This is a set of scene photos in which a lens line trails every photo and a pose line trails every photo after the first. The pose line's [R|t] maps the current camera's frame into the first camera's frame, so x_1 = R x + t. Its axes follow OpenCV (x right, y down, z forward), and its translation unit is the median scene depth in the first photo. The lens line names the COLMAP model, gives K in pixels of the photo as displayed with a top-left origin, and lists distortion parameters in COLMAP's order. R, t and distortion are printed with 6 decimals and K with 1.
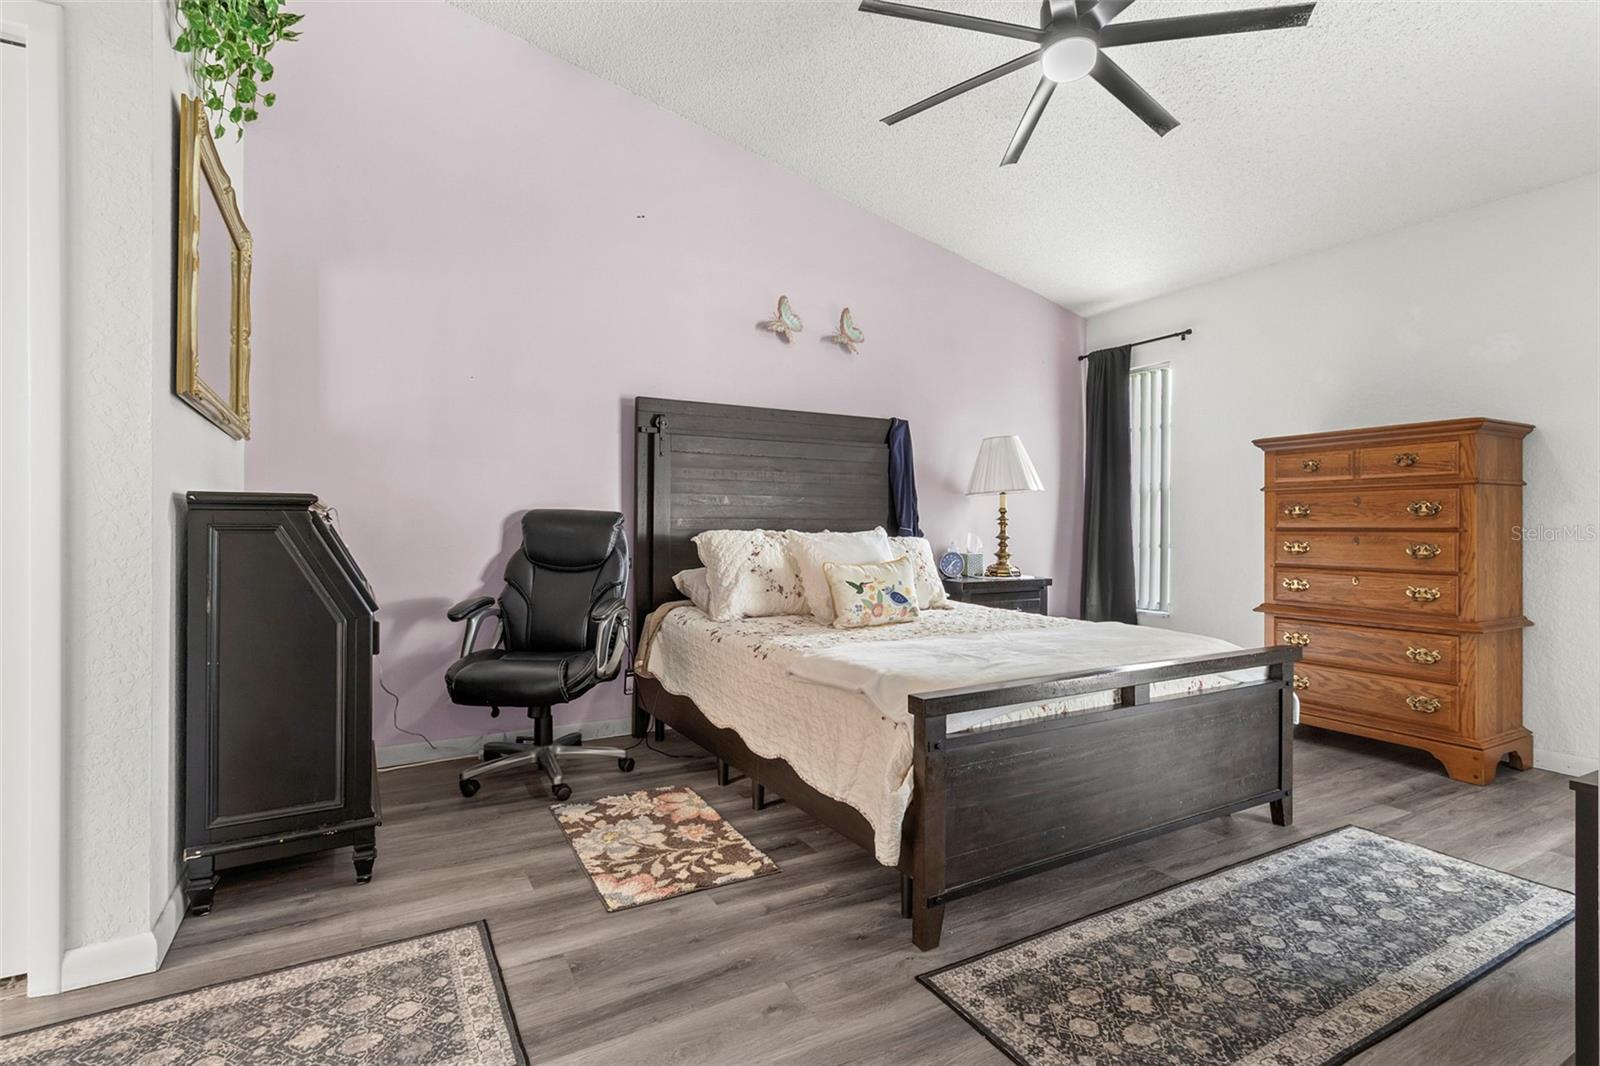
lens RADIAL K [[762.7, 0, 799.6], [0, 762.7, 525.3], [0, 0, 1]] dist [0.002168, -0.000391]
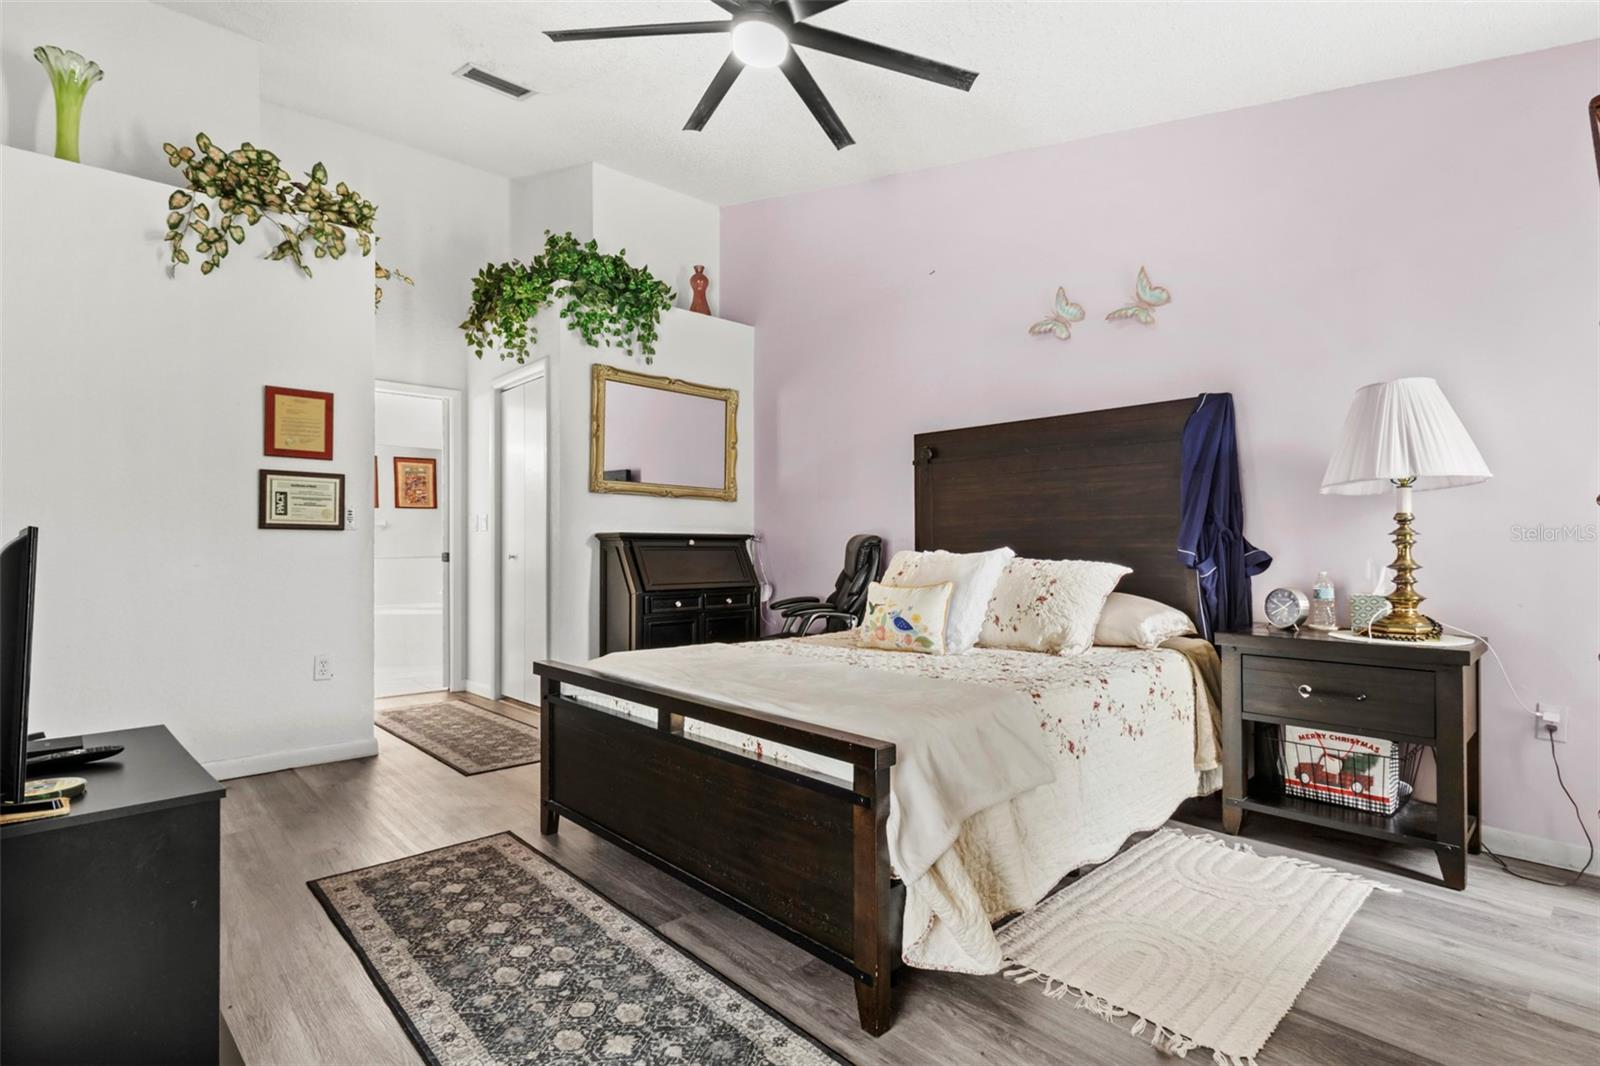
lens RADIAL K [[762.7, 0, 804.2], [0, 762.7, 538.6], [0, 0, 1]] dist [0.002168, -0.000391]
pose [[0.251623, -0.006259, -0.967805, 1.304773], [0.003179, 0.999979, -0.005641, -0.005608], [0.967820, -0.001658, 0.251638, 0.842050]]
